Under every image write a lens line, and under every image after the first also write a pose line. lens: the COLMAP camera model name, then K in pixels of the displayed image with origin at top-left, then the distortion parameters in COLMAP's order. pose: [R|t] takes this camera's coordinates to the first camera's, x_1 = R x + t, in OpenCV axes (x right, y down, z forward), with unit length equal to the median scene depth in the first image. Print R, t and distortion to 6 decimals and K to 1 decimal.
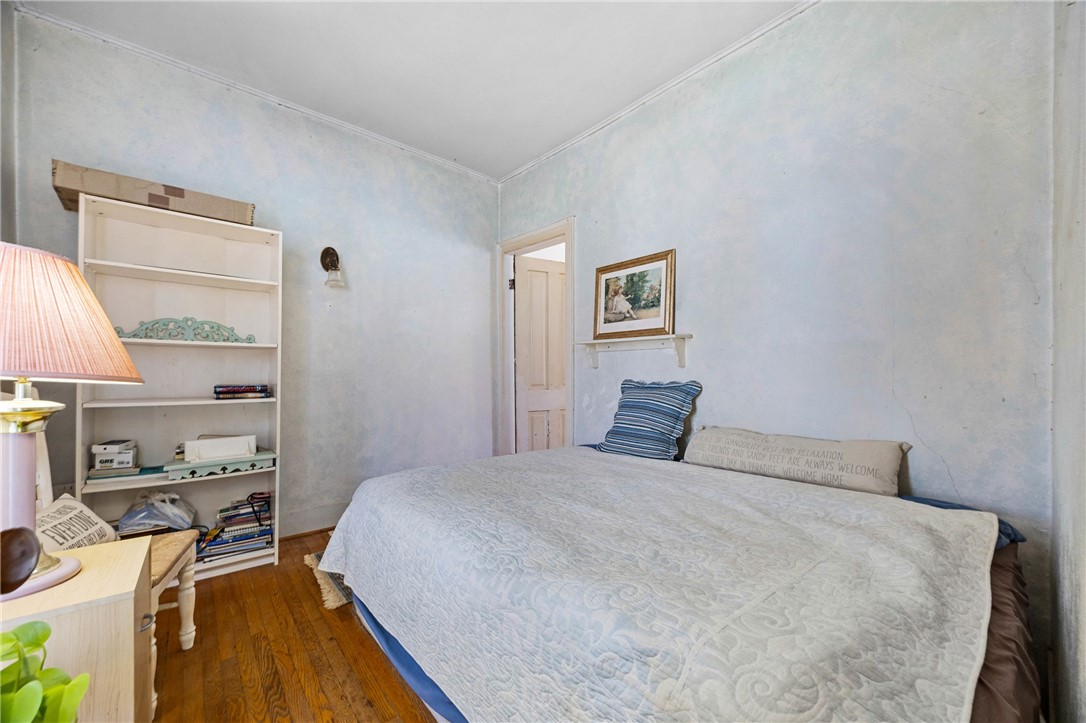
lens RADIAL K [[419.8, 0, 540.2], [0, 419.8, 371.1], [0, 0, 1]] dist [-0.002354, 0.000274]
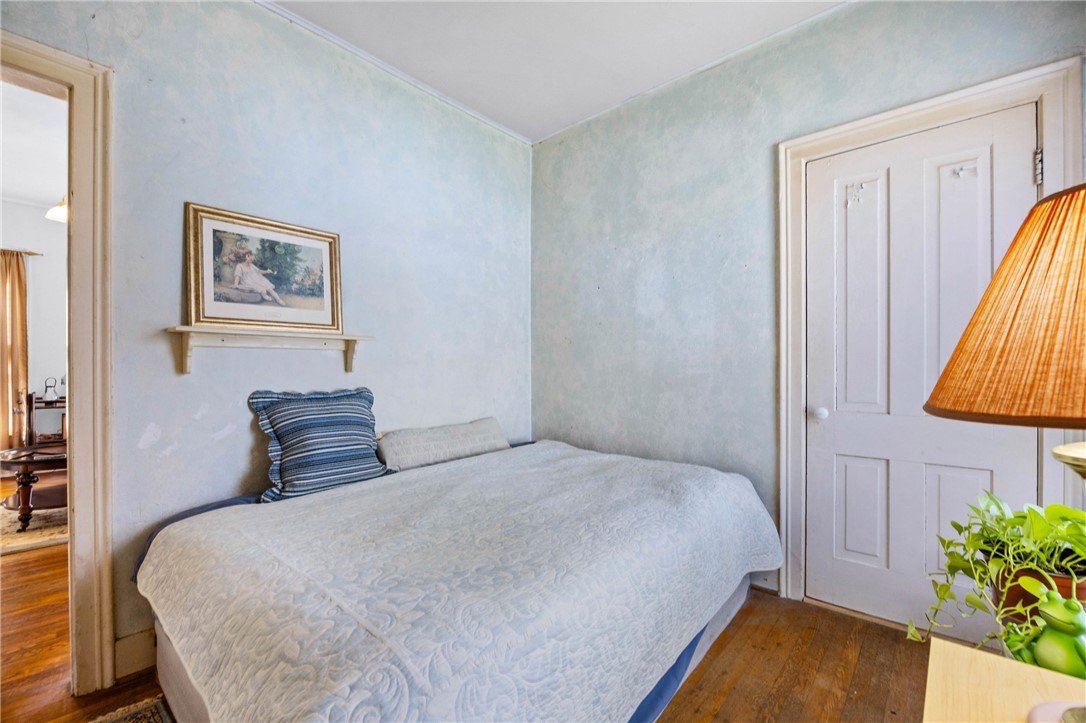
lens RADIAL K [[451.9, 0, 547.3], [0, 451.9, 367.0], [0, 0, 1]] dist [-0.000683, 0.000022]
pose [[-0.149881, 0.007750, 0.988674, -0.605470], [0.006777, 0.999954, -0.006811, -0.010735], [-0.988681, 0.005680, -0.149927, 0.664869]]
